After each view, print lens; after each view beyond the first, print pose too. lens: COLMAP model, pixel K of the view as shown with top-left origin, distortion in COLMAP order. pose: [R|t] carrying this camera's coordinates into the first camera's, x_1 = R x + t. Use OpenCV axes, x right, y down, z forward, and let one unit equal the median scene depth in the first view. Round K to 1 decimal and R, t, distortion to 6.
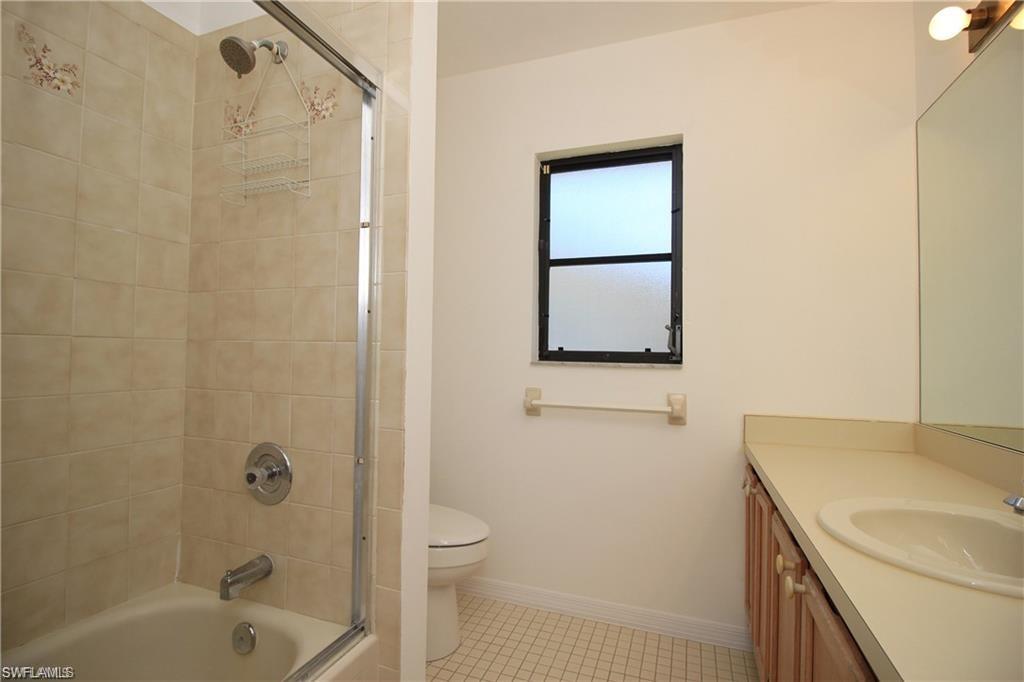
lens RADIAL K [[480.2, 0, 516.4], [0, 480.2, 339.4], [0, 0, 1]] dist [0.000601, -0.013189]
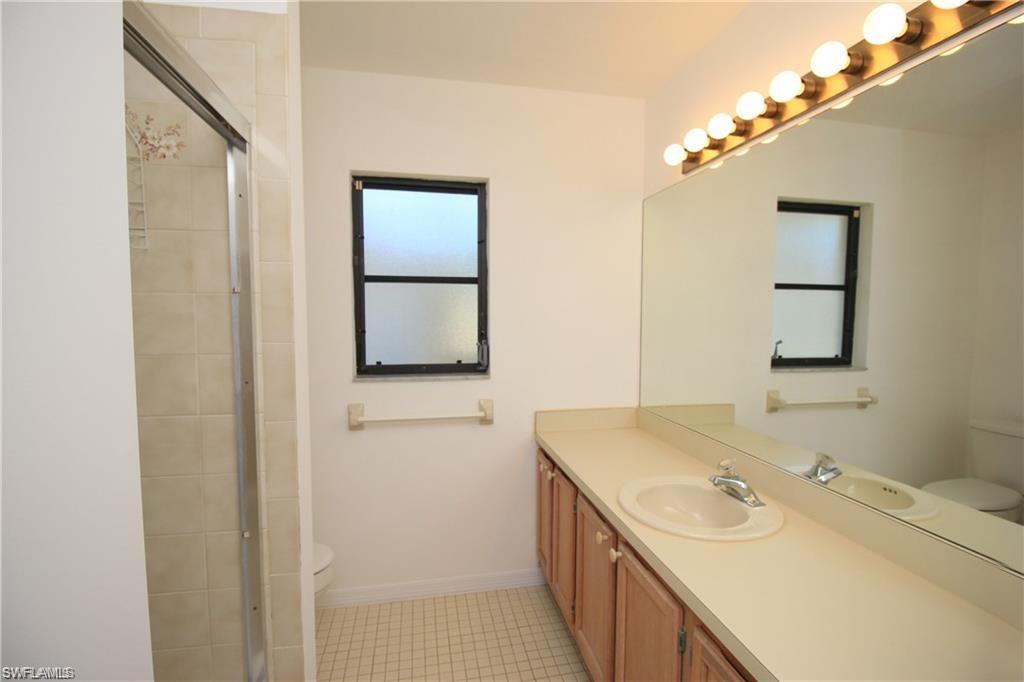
lens RADIAL K [[486.3, 0, 516.0], [0, 486.3, 328.2], [0, 0, 1]] dist [-0.019422, 0.000063]
pose [[0.848453, -0.039171, 0.527820, -0.235817], [-0.006764, 0.996374, 0.084816, -0.166070], [-0.529228, -0.075533, 0.845111, -0.057085]]
